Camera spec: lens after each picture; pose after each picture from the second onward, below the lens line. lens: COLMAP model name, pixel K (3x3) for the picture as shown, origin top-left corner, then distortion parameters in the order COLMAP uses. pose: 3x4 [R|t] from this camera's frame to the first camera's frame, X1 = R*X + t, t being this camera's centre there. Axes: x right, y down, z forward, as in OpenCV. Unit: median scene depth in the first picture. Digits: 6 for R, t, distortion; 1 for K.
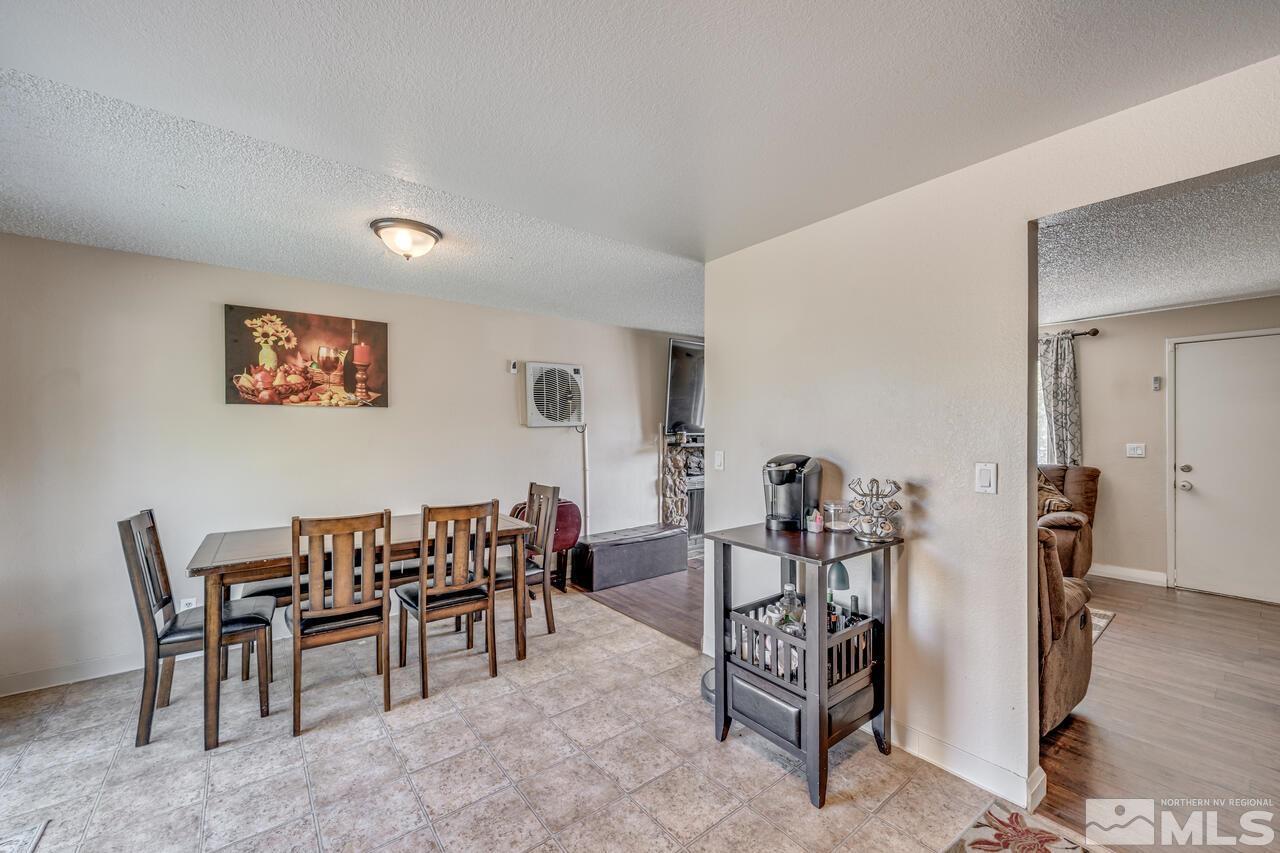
lens RADIAL K [[496.7, 0, 643.6], [0, 496.7, 425.3], [0, 0, 1]] dist [-0.005048, -0.000054]
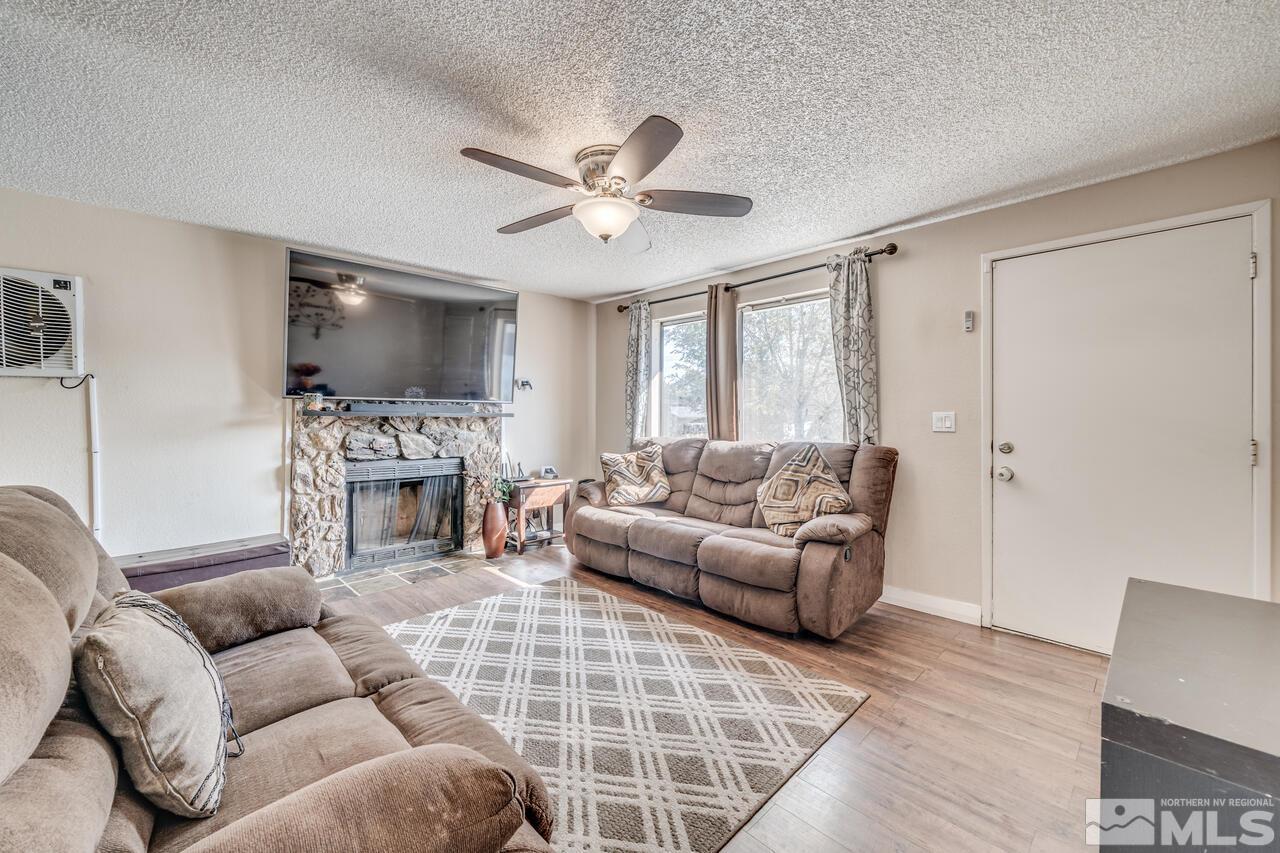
lens RADIAL K [[496.7, 0, 634.1], [0, 496.7, 409.0], [0, 0, 1]] dist [-0.005048, -0.000054]
pose [[0.995495, 0.006985, 0.094553, 0.491850], [-0.006648, 0.999970, -0.003882, 0.037423], [-0.094577, 0.003236, 0.995512, 0.352089]]
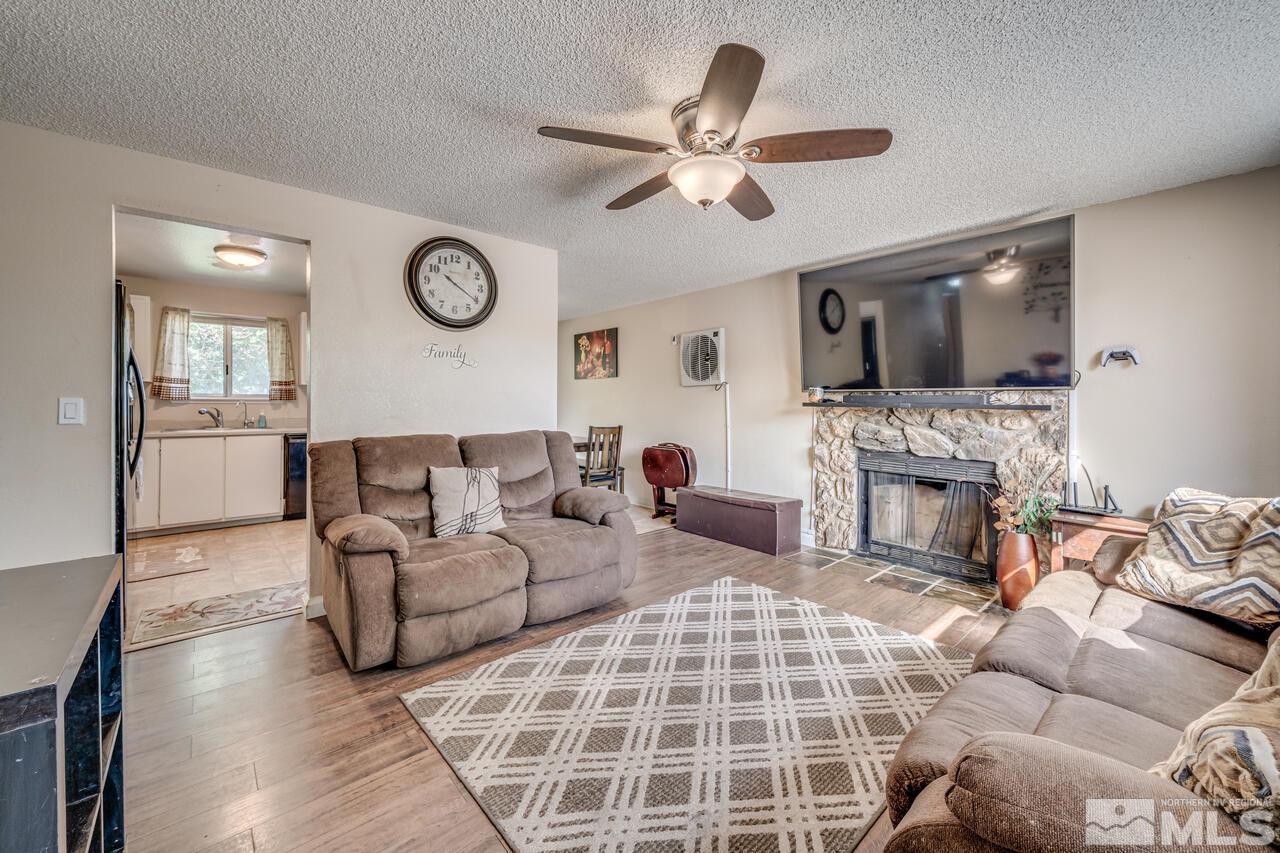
lens RADIAL K [[496.7, 0, 631.6], [0, 496.7, 405.3], [0, 0, 1]] dist [-0.005048, -0.000054]
pose [[0.054405, 0.005249, -0.998505, 0.940851], [-0.000155, 0.999986, 0.005249, 0.041067], [0.998519, -0.000130, 0.054405, 0.761171]]
